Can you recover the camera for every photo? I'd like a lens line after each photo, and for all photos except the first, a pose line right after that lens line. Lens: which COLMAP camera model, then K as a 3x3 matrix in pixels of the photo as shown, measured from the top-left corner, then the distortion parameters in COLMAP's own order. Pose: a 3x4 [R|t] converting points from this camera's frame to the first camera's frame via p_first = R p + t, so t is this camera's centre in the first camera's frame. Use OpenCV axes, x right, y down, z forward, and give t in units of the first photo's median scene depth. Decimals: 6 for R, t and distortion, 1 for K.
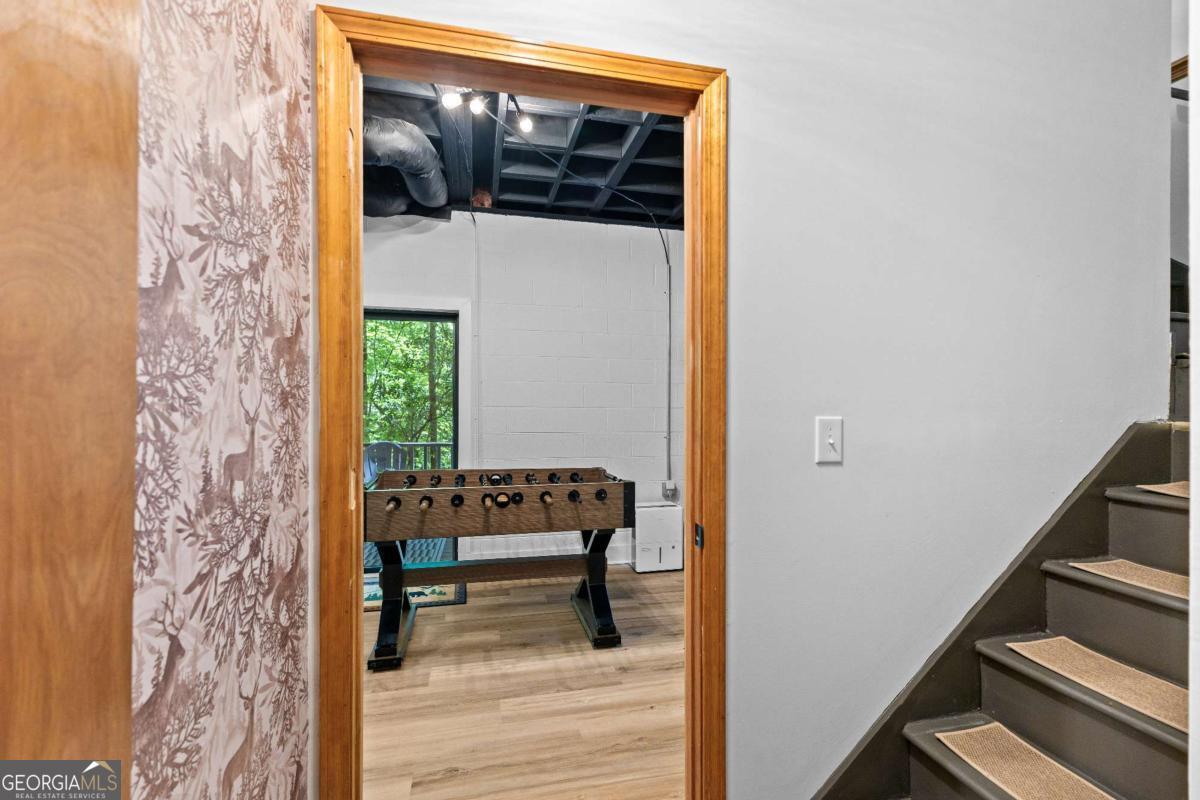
lens RADIAL K [[523.3, 0, 597.6], [0, 523.3, 409.9], [0, 0, 1]] dist [0.013115, -0.003119]
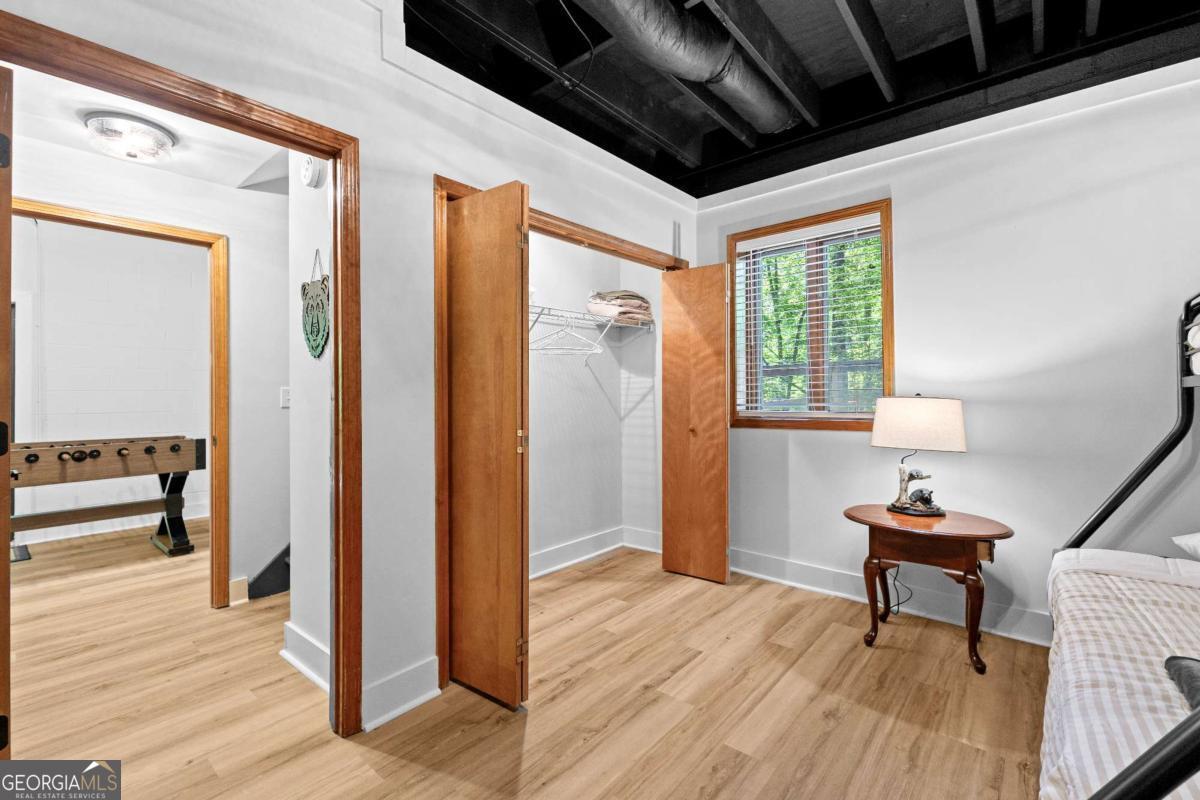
lens RADIAL K [[523.3, 0, 602.0], [0, 523.3, 391.4], [0, 0, 1]] dist [0.013115, -0.003119]
pose [[0.807027, -0.005465, 0.590490, 0.101428], [0.014207, 0.999847, -0.010163, 0.038119], [-0.590344, 0.016591, 0.806981, -0.893678]]
